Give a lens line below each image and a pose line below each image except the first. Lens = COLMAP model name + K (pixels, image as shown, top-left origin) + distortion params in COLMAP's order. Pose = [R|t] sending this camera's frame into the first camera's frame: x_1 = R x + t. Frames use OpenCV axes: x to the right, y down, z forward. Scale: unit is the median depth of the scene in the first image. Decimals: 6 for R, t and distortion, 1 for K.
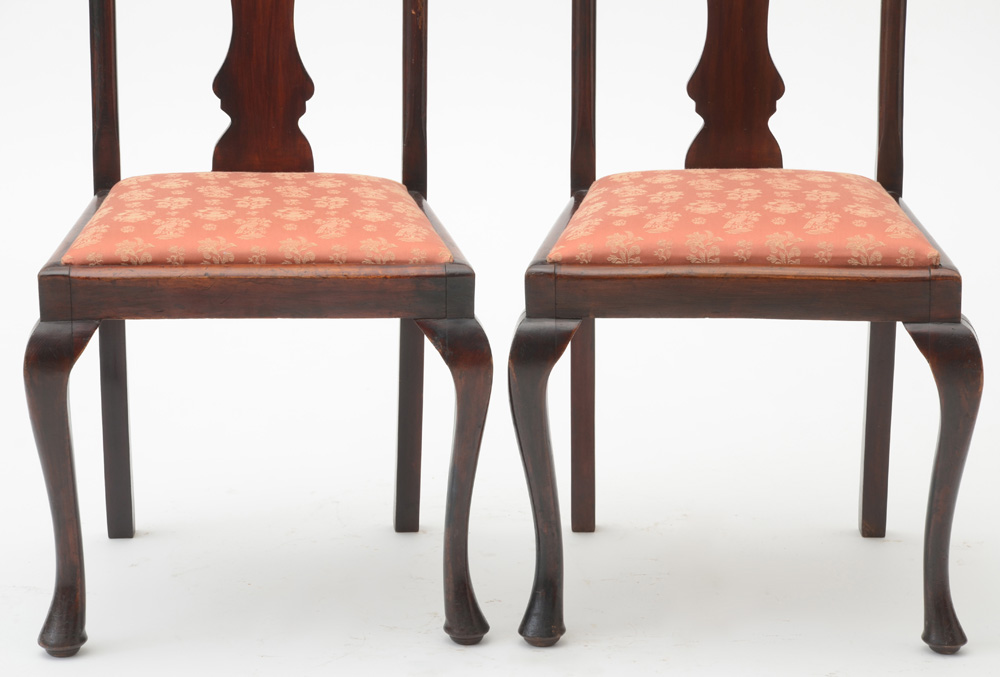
lens RADIAL K [[3927.6, 0, 507.9], [0, 3927.6, 340.7], [0, 0, 1]] dist [1.109708, 0.000000]
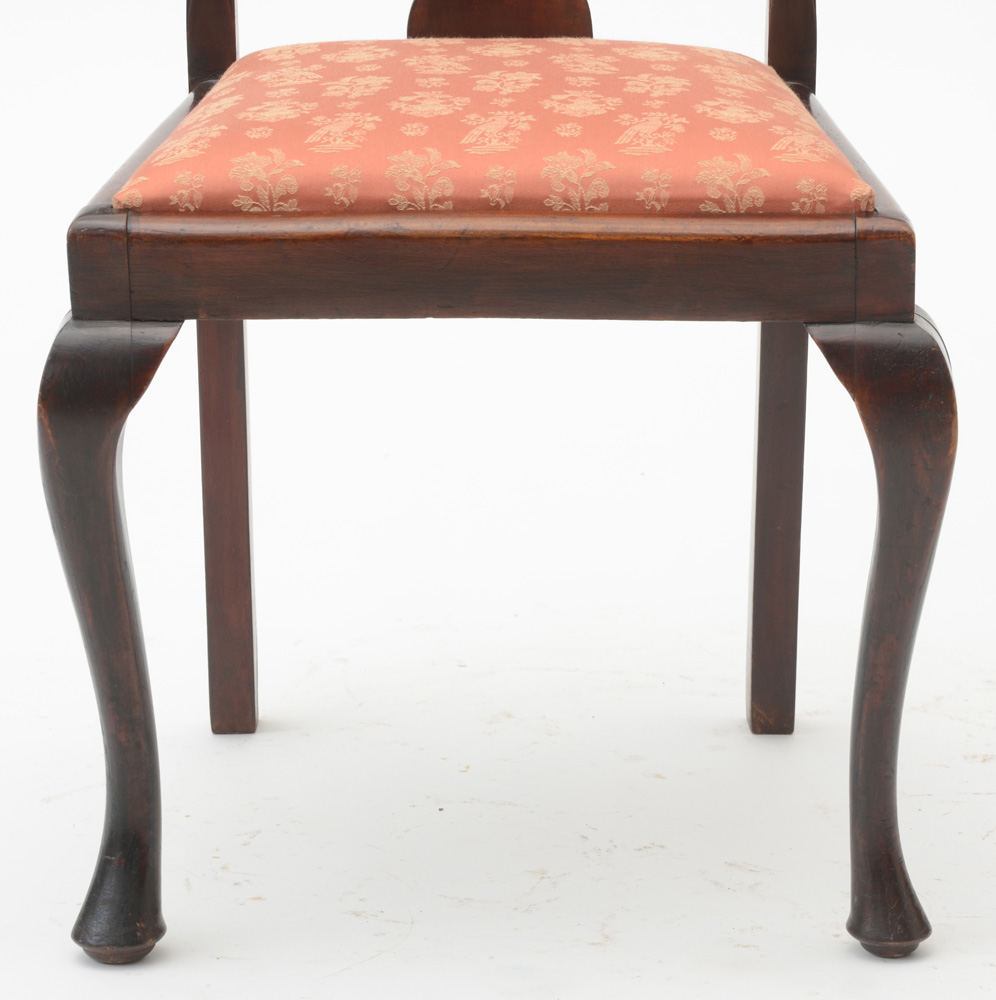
lens RADIAL K [[5187.2, 0, 587.5], [0, 5187.2, 524.9], [0, 0, 1]] dist [1.230736, 0.000000]
pose [[0.999442, -0.010802, 0.031611, 0.049224], [0.010372, 0.999852, 0.013756, 0.011978], [-0.031754, -0.013421, 0.999406, 0.321028]]
